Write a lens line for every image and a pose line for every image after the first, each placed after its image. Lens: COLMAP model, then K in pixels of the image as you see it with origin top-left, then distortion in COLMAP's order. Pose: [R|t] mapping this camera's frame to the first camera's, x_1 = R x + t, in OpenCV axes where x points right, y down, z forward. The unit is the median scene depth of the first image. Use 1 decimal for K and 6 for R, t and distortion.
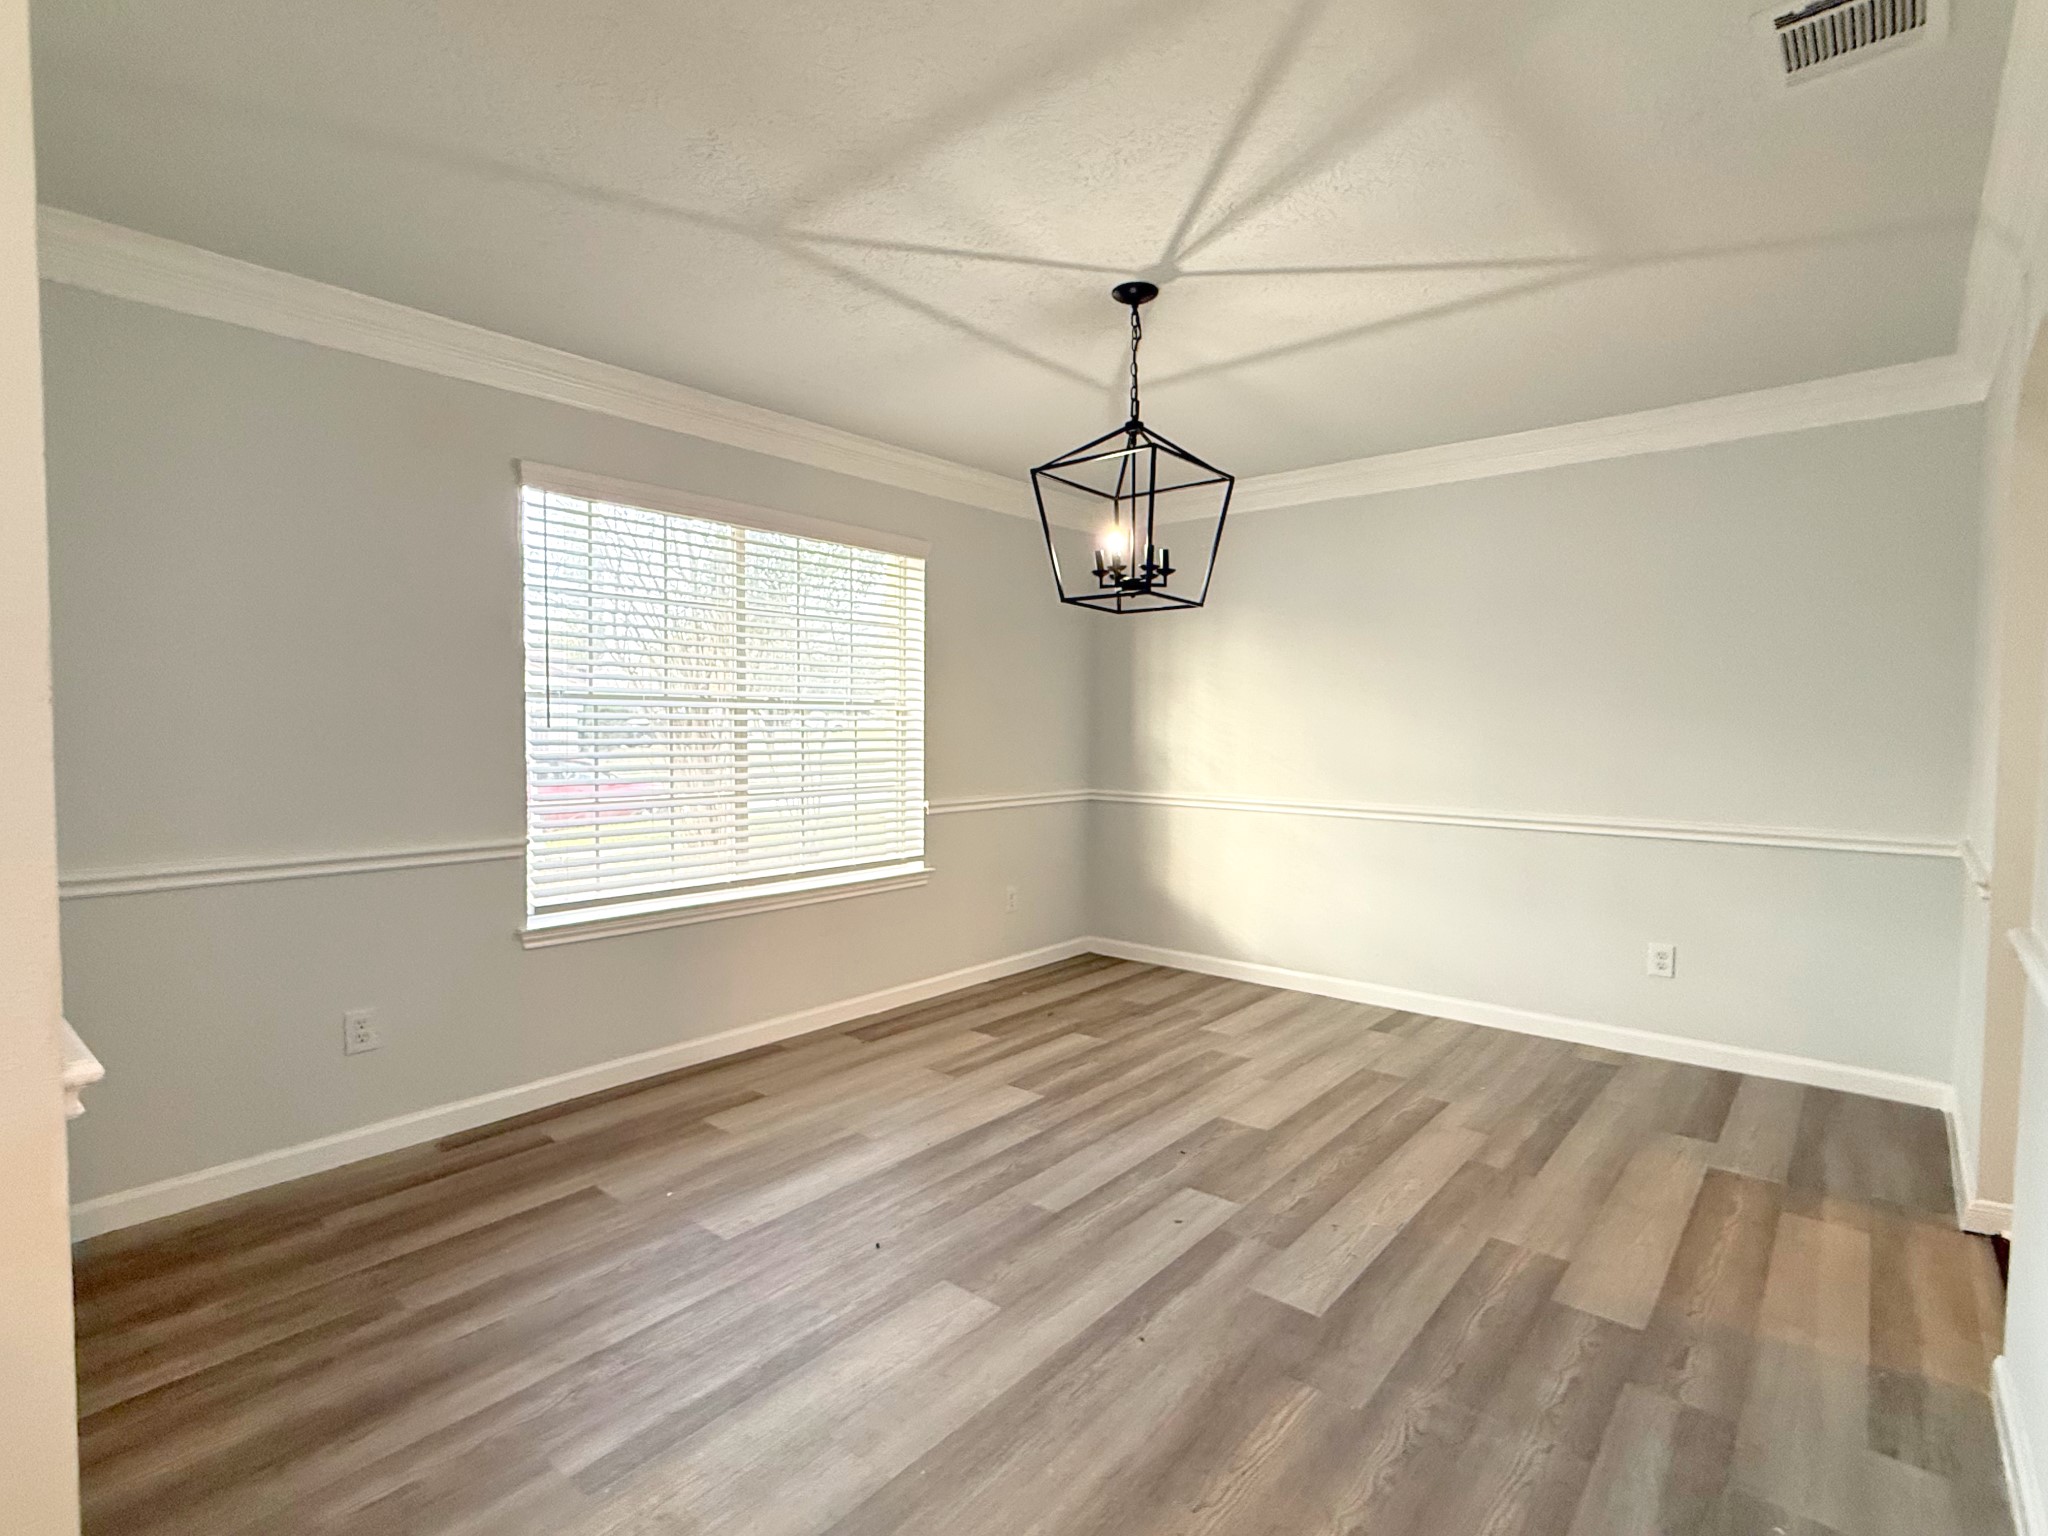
lens RADIAL K [[1016.8, 0, 1029.7], [0, 1016.8, 767.1], [0, 0, 1]] dist [-0.004354, 0.002291]
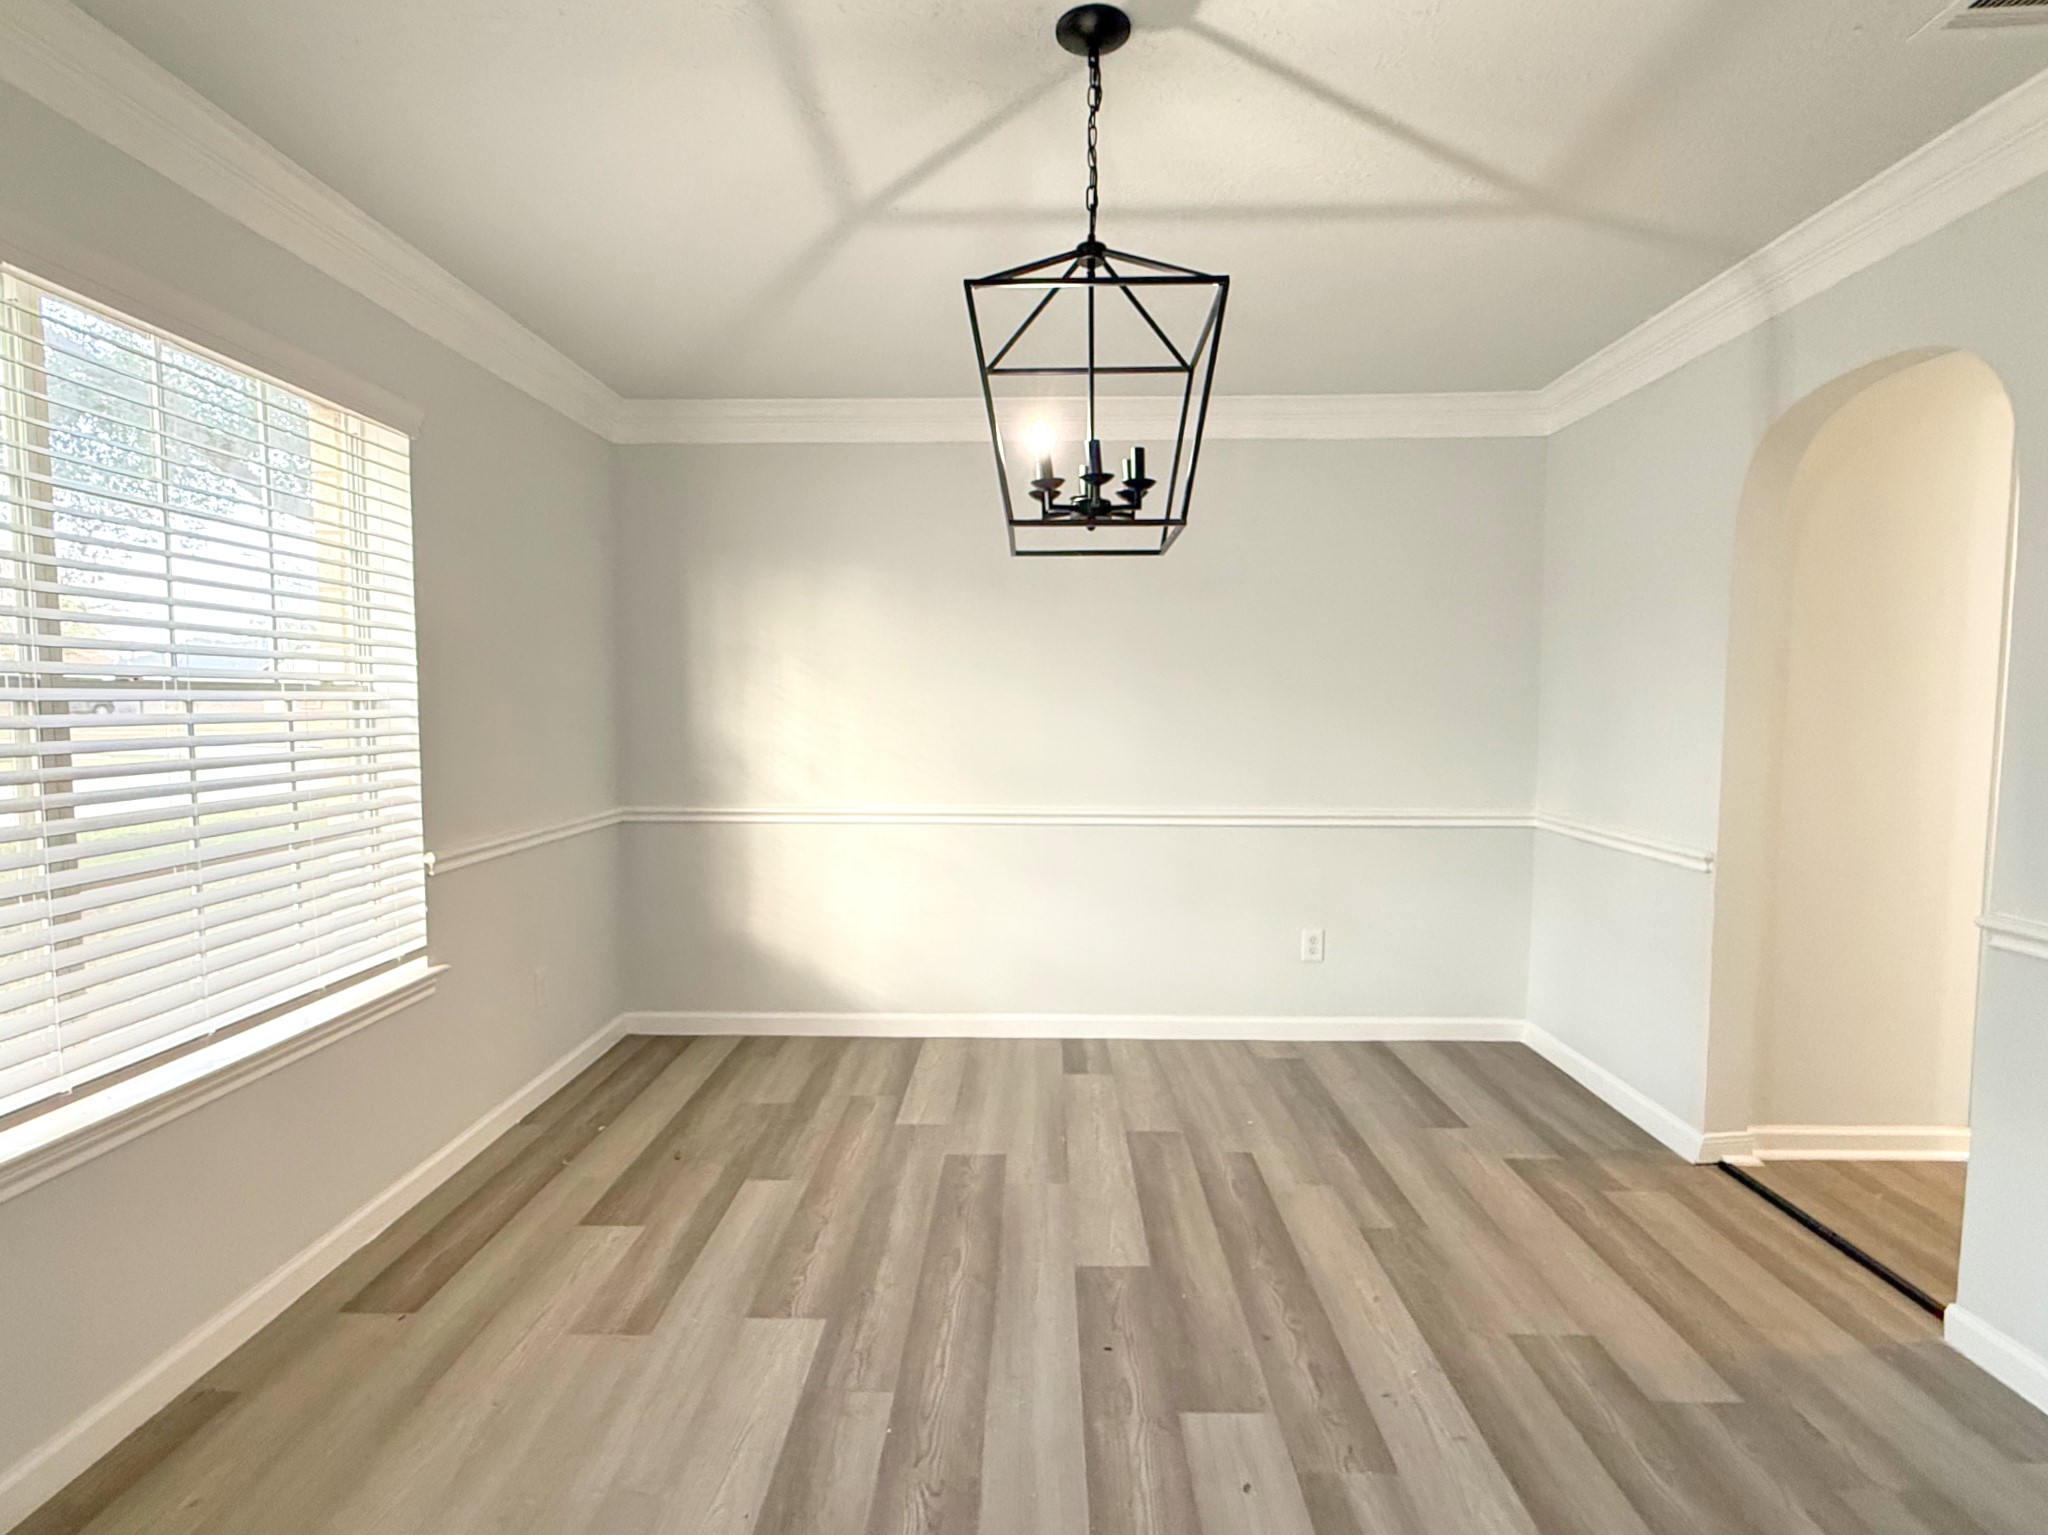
lens RADIAL K [[1016.8, 0, 1021.7], [0, 1016.8, 772.9], [0, 0, 1]] dist [-0.004354, 0.002291]
pose [[0.776870, -0.047233, 0.627887, -0.271977], [0.028614, 0.998801, 0.039732, -0.036574], [-0.629010, -0.012901, 0.777290, 0.441907]]
